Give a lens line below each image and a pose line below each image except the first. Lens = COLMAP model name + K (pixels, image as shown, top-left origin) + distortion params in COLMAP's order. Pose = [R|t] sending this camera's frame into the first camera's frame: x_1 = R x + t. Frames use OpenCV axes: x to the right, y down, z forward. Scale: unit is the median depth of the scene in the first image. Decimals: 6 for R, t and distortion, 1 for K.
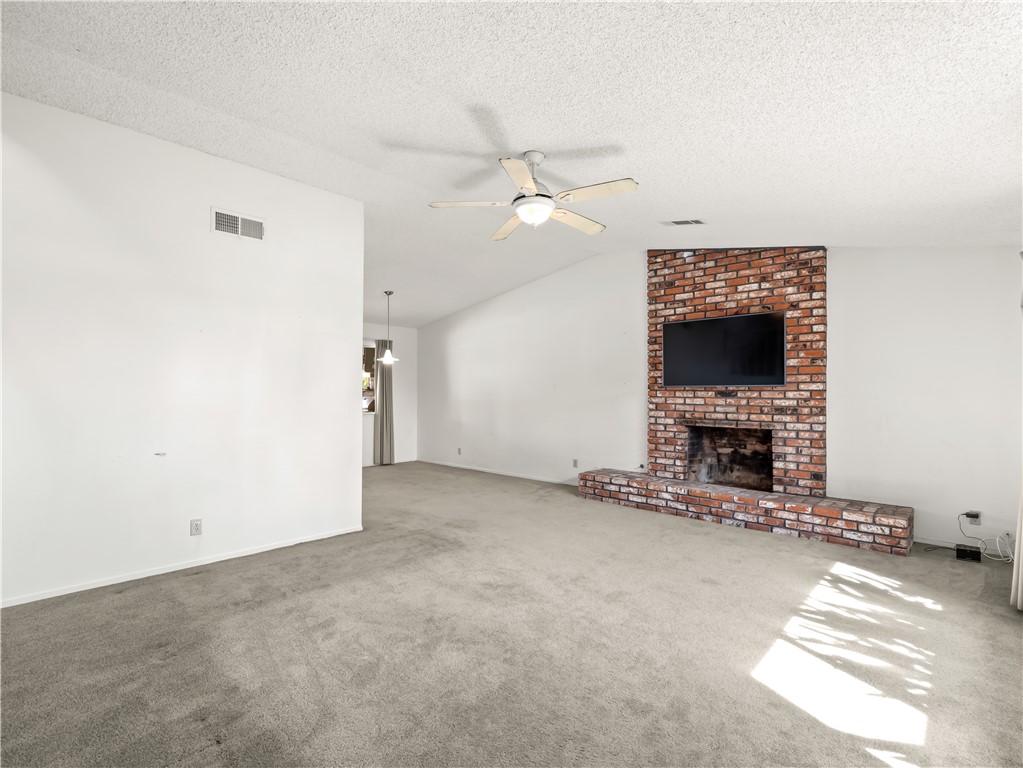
lens RADIAL K [[496.7, 0, 505.7], [0, 496.7, 387.0], [0, 0, 1]] dist [-0.002978, -0.000238]
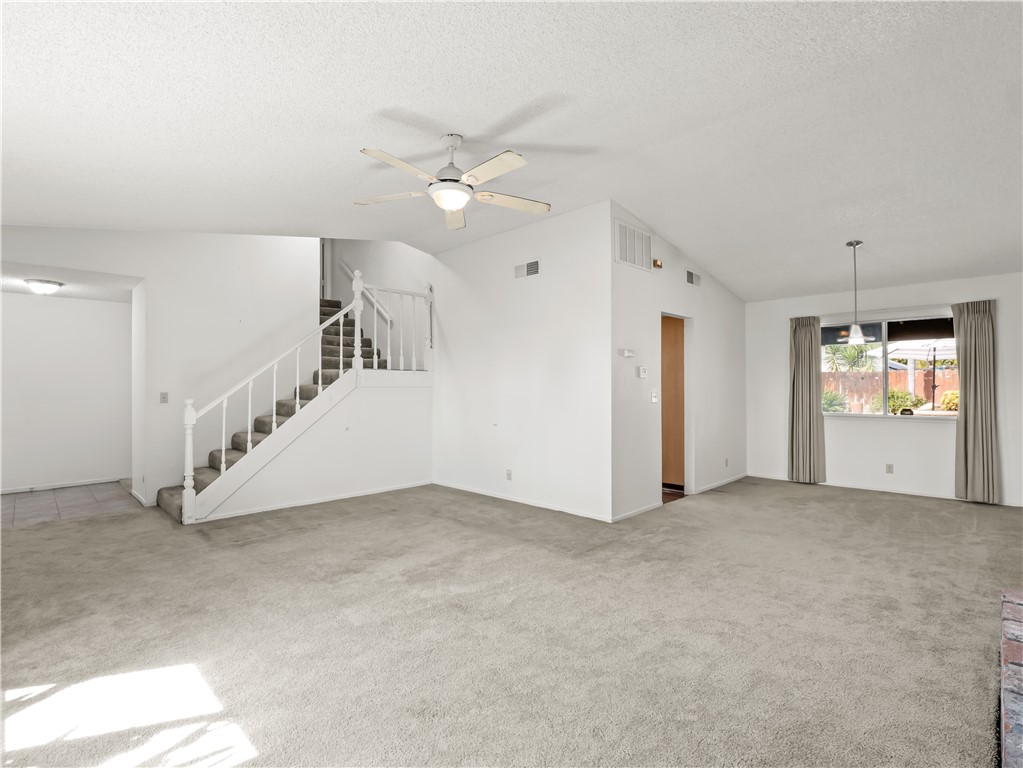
lens RADIAL K [[496.7, 0, 505.7], [0, 496.7, 387.0], [0, 0, 1]] dist [-0.002978, -0.000238]
pose [[-0.044217, -0.013728, -0.998928, 1.015910], [0.012563, 0.999819, -0.014296, 0.033133], [0.998943, -0.013182, -0.044036, 1.160276]]
